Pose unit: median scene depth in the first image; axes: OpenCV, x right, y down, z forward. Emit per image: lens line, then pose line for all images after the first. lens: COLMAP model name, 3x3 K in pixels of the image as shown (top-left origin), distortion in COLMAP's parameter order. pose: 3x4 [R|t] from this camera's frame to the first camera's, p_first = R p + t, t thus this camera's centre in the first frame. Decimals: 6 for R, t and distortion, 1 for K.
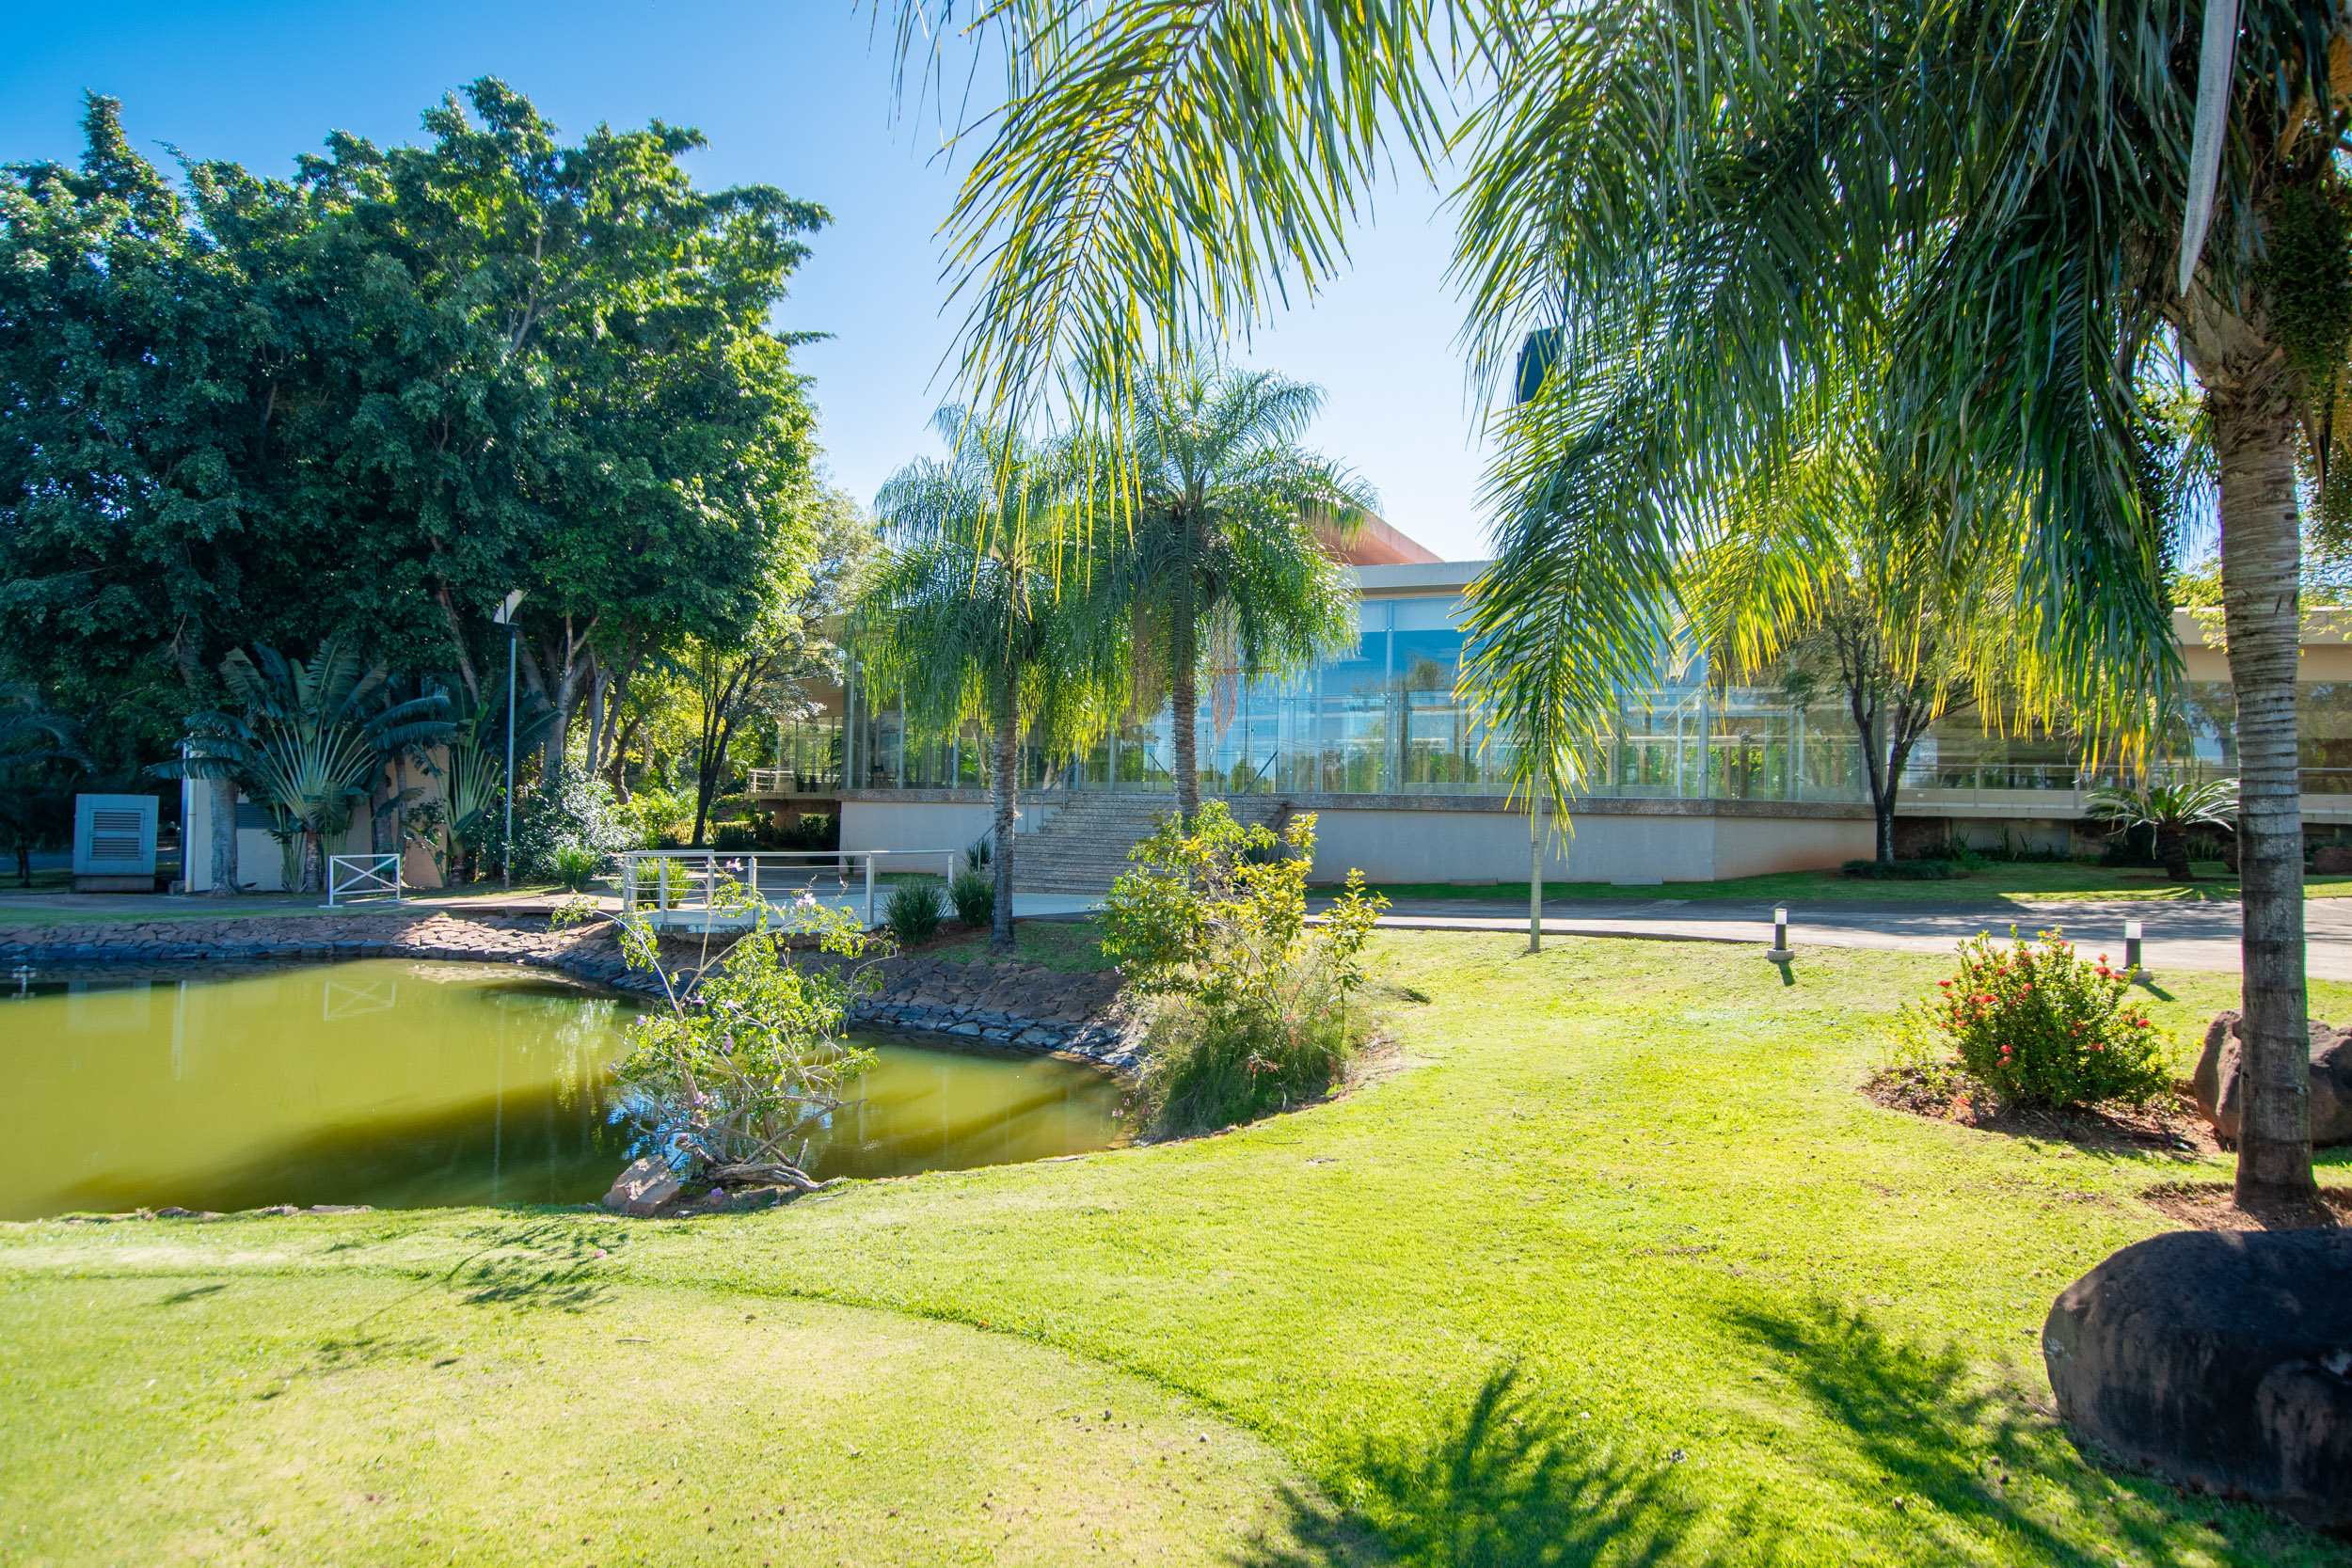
lens RADIAL K [[1294.2, 0, 1175.6], [0, 1294.2, 781.1], [0, 0, 1]] dist [-0.003661, -0.000117]
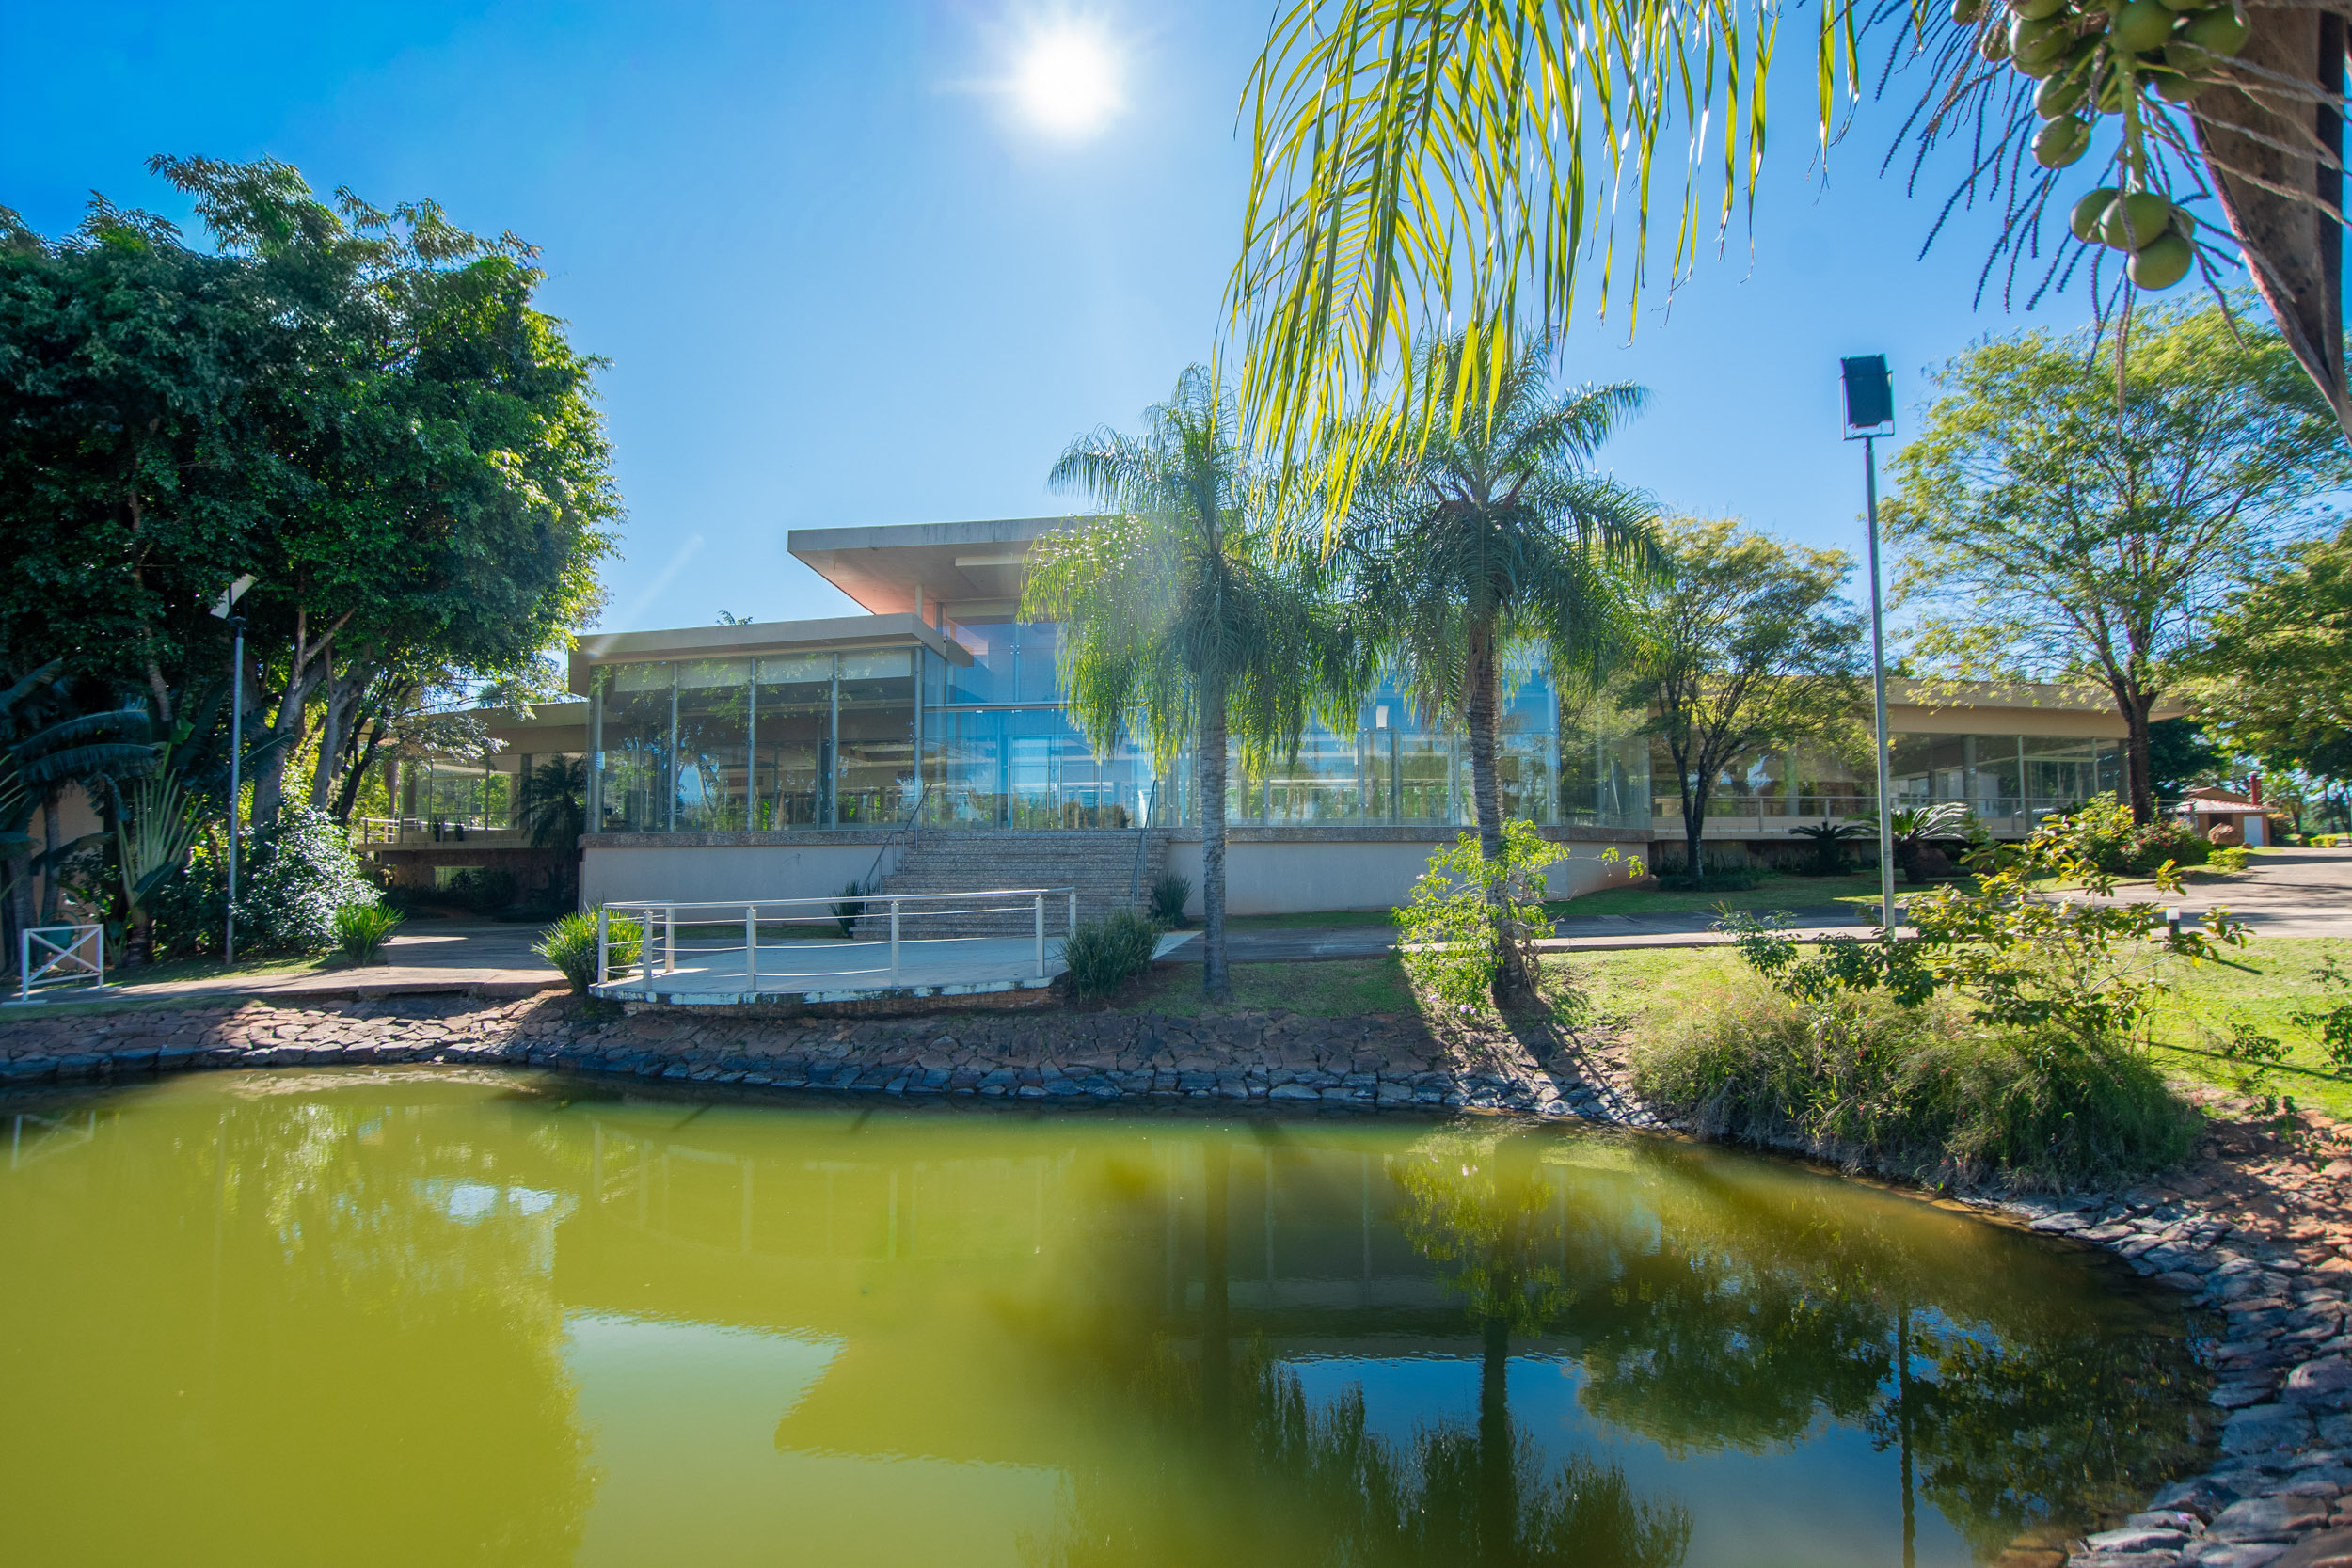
lens RADIAL K [[1213.0, 0, 1176.3], [0, 1213.0, 784.6], [0, 0, 1]] dist [0.000037, -0.000183]
pose [[0.934144, -0.000772, 0.356896, -0.258233], [0.013837, 0.999324, -0.034057, 0.008863], [-0.356629, 0.036753, 0.933523, 0.141900]]
